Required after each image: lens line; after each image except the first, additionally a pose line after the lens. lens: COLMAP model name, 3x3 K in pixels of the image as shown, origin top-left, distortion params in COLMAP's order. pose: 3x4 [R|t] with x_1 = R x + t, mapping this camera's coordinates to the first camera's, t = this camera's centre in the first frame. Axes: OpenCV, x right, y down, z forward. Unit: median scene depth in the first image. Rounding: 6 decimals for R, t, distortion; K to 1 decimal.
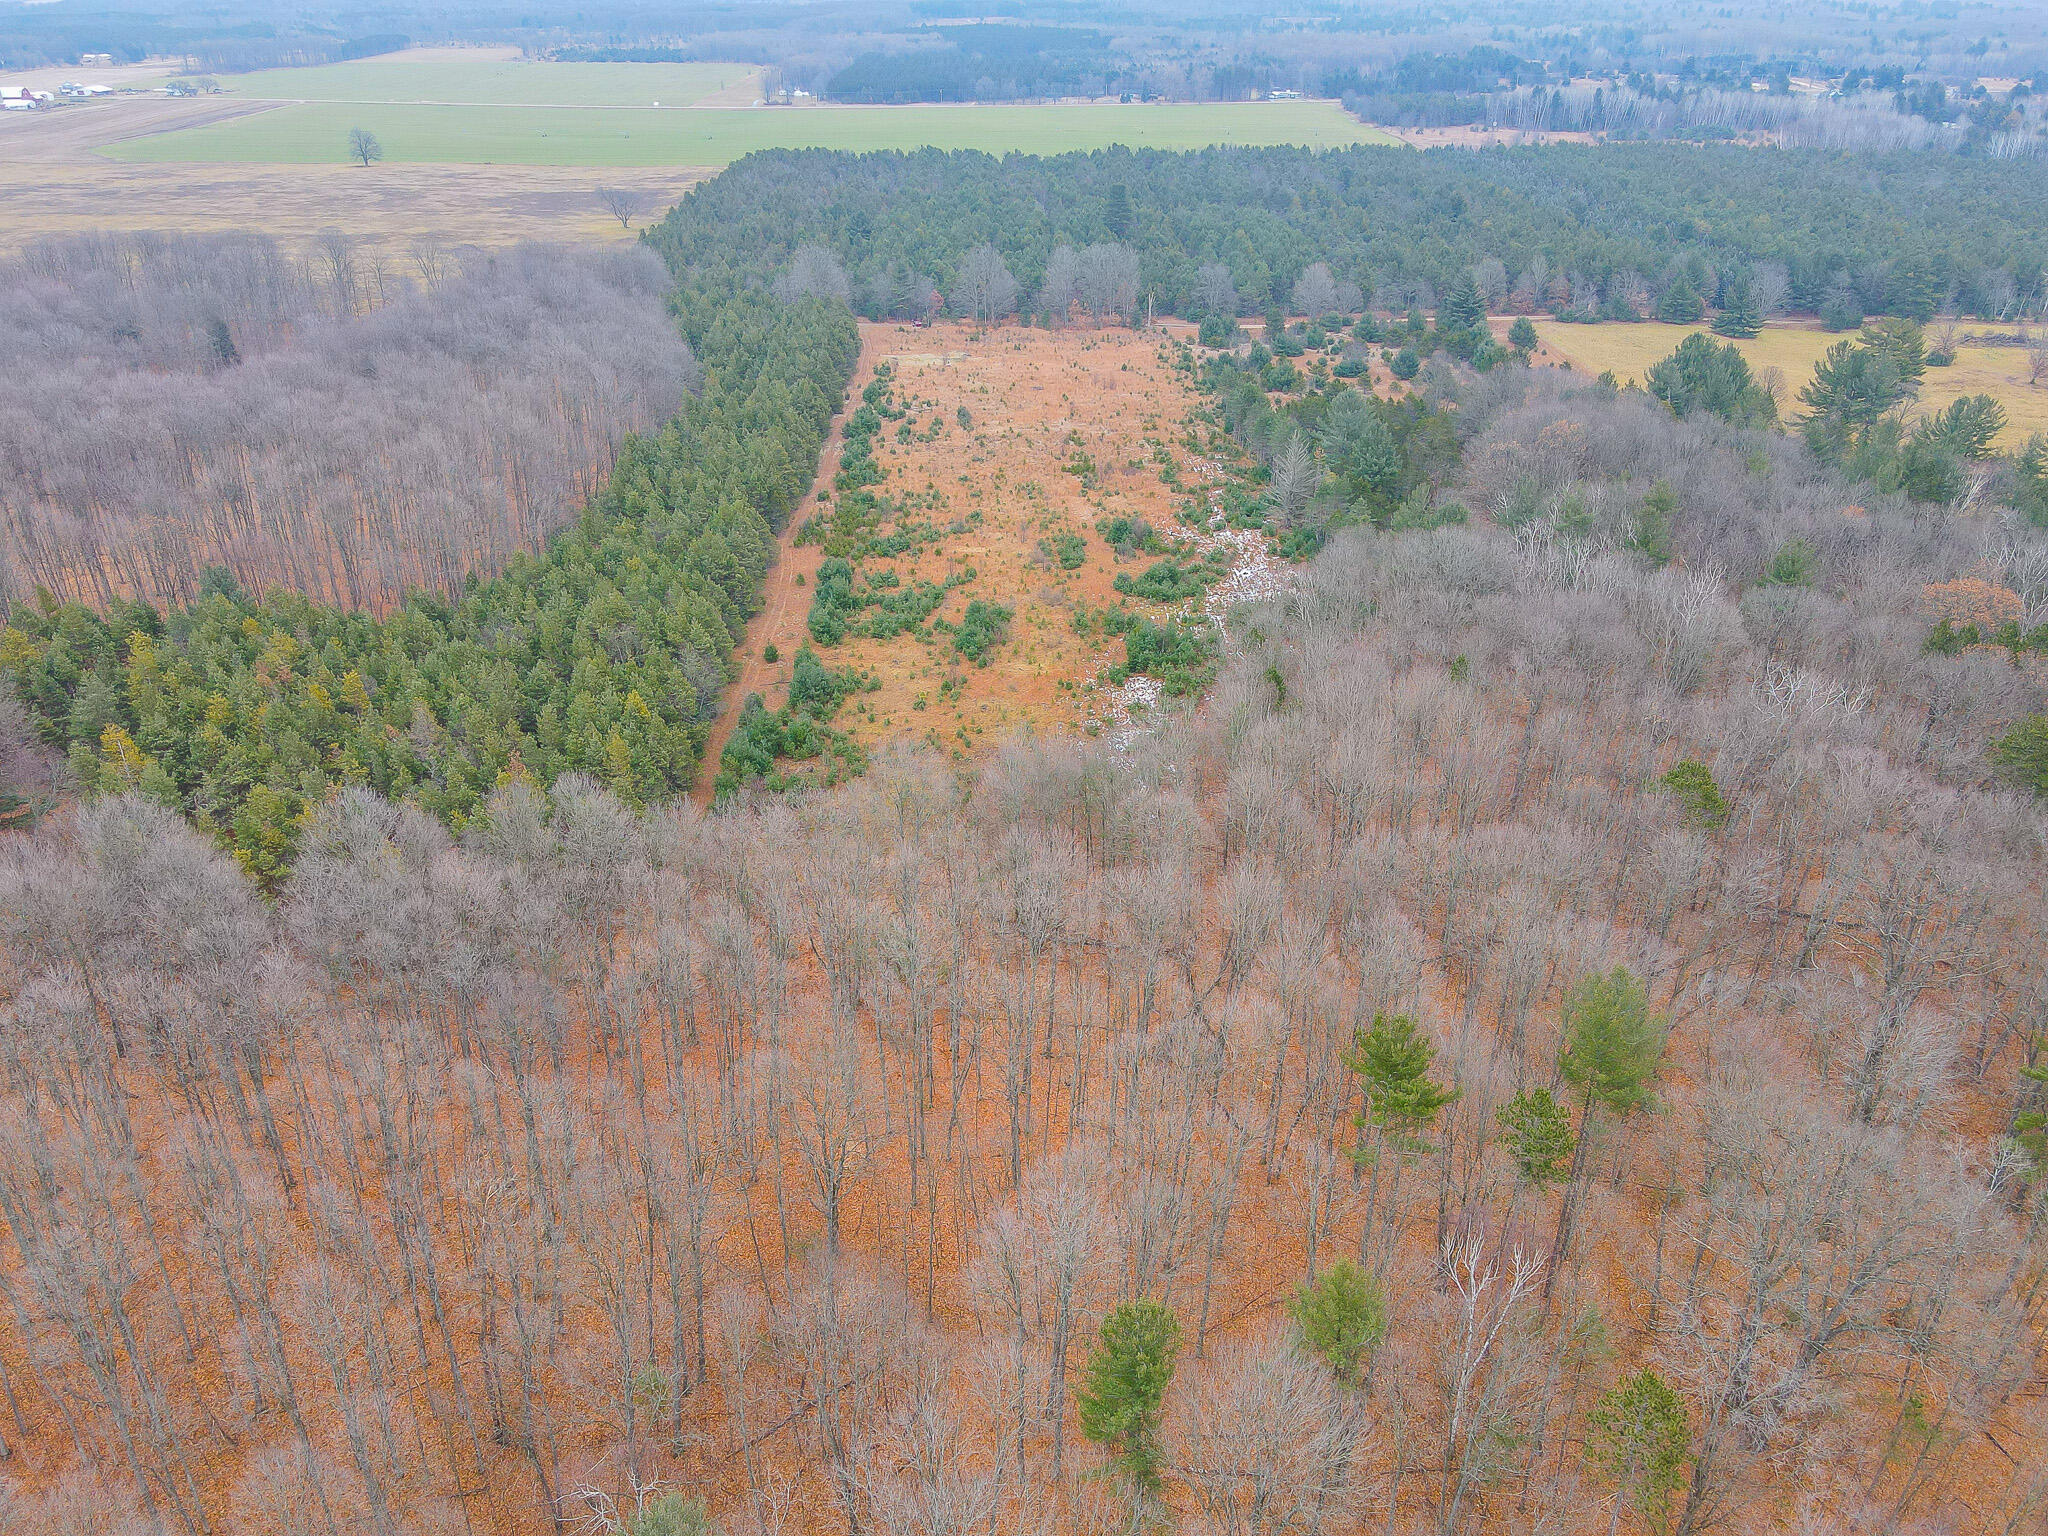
lens RADIAL K [[1522.9, 0, 1024.0], [0, 1522.9, 768.0], [0, 0, 1]] dist [0.010295, -0.001922]
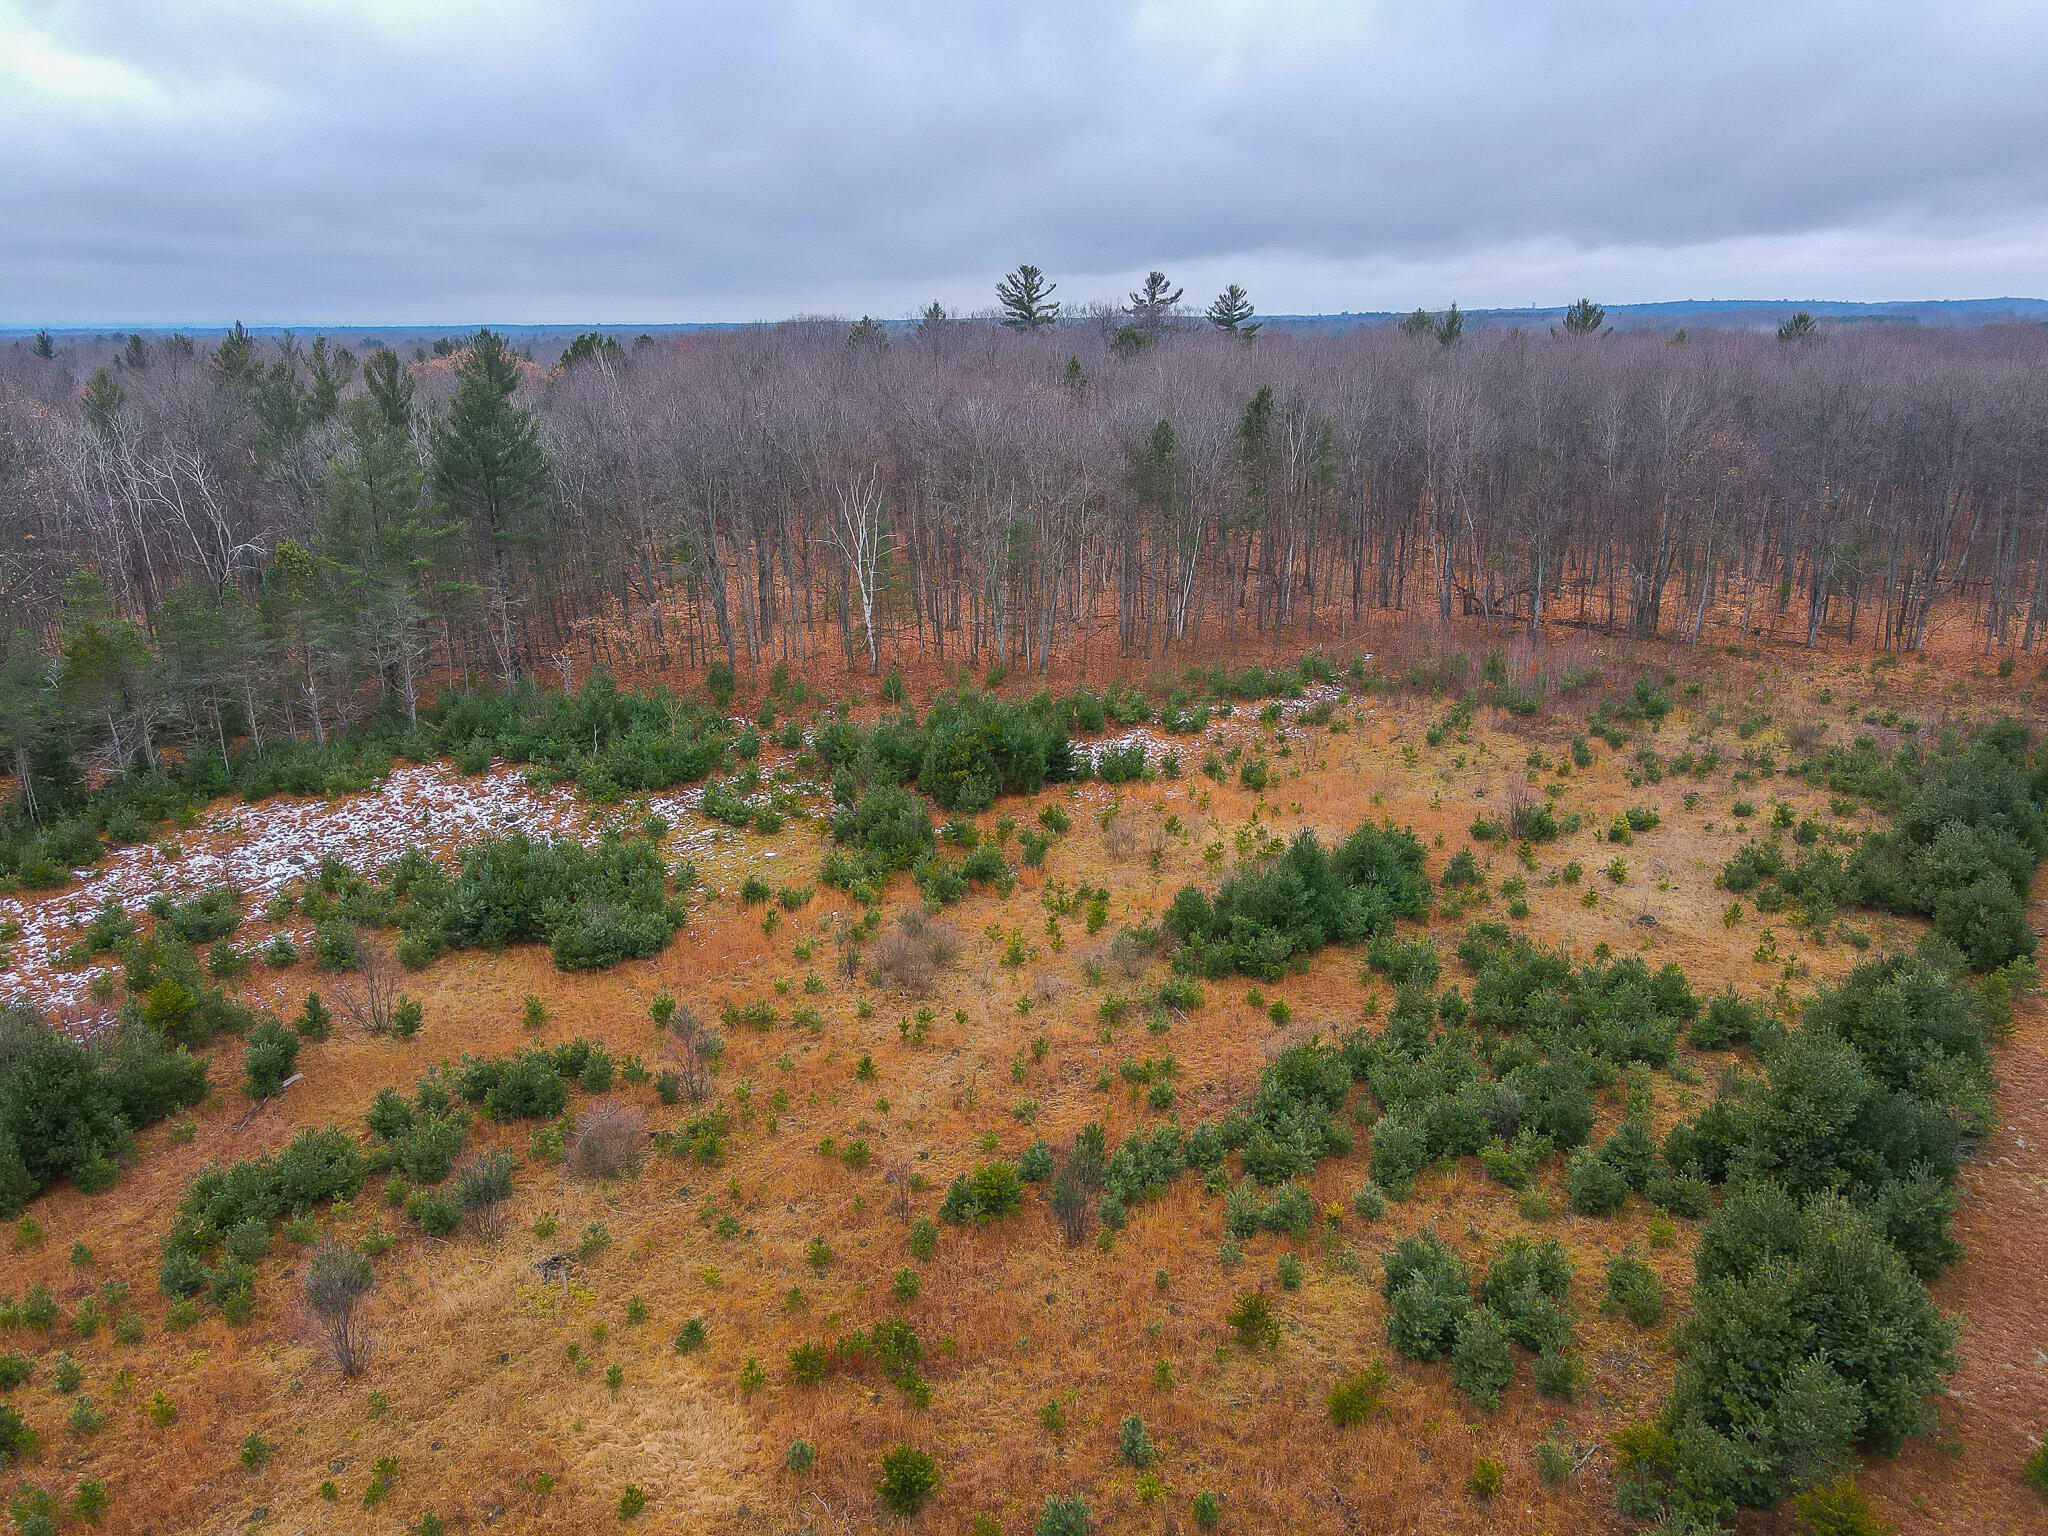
lens RADIAL K [[1516.3, 0, 1005.2], [0, 1516.3, 764.1], [0, 0, 1]] dist [0.021092, -0.001511]
pose [[-0.792946, -0.157383, 0.588615, -0.107432], [0.295583, 0.745405, 0.597497, -0.215040], [-0.532792, 0.647767, -0.544546, 0.826093]]
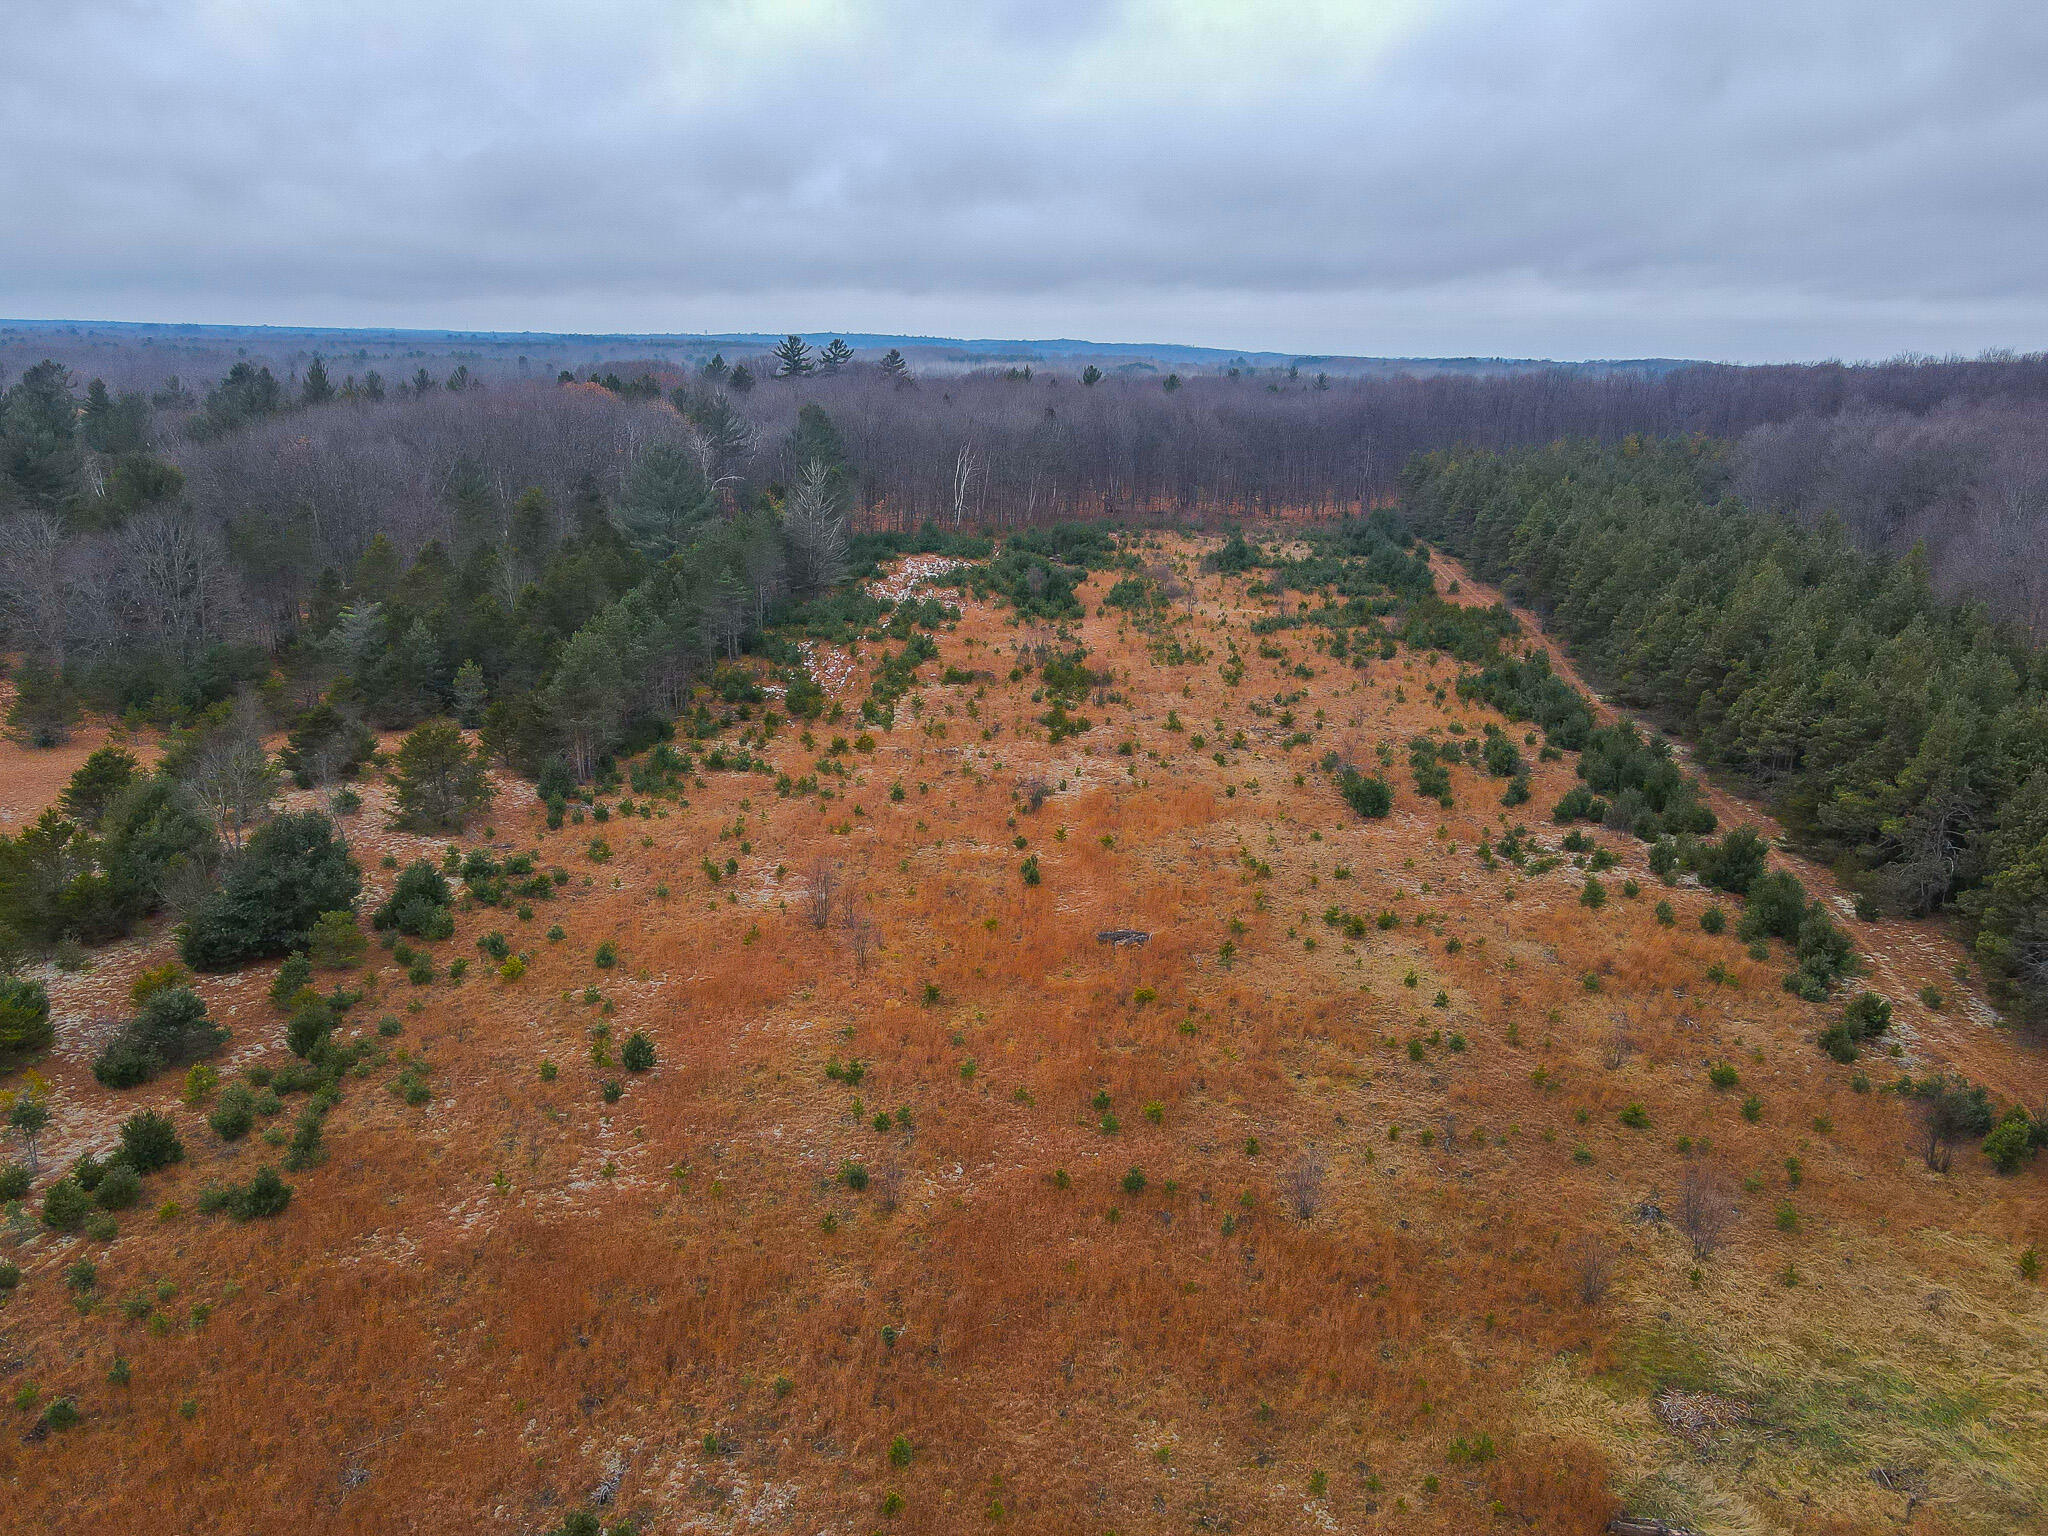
lens RADIAL K [[1511.7, 0, 1024.0], [0, 1511.7, 768.0], [0, 0, 1]] dist [0.000012, 0.046653]
pose [[-0.993945, -0.038857, 0.102783, 0.000705], [0.042035, 0.729779, 0.682390, -0.483198], [-0.101525, 0.682578, -0.723727, 1.295556]]
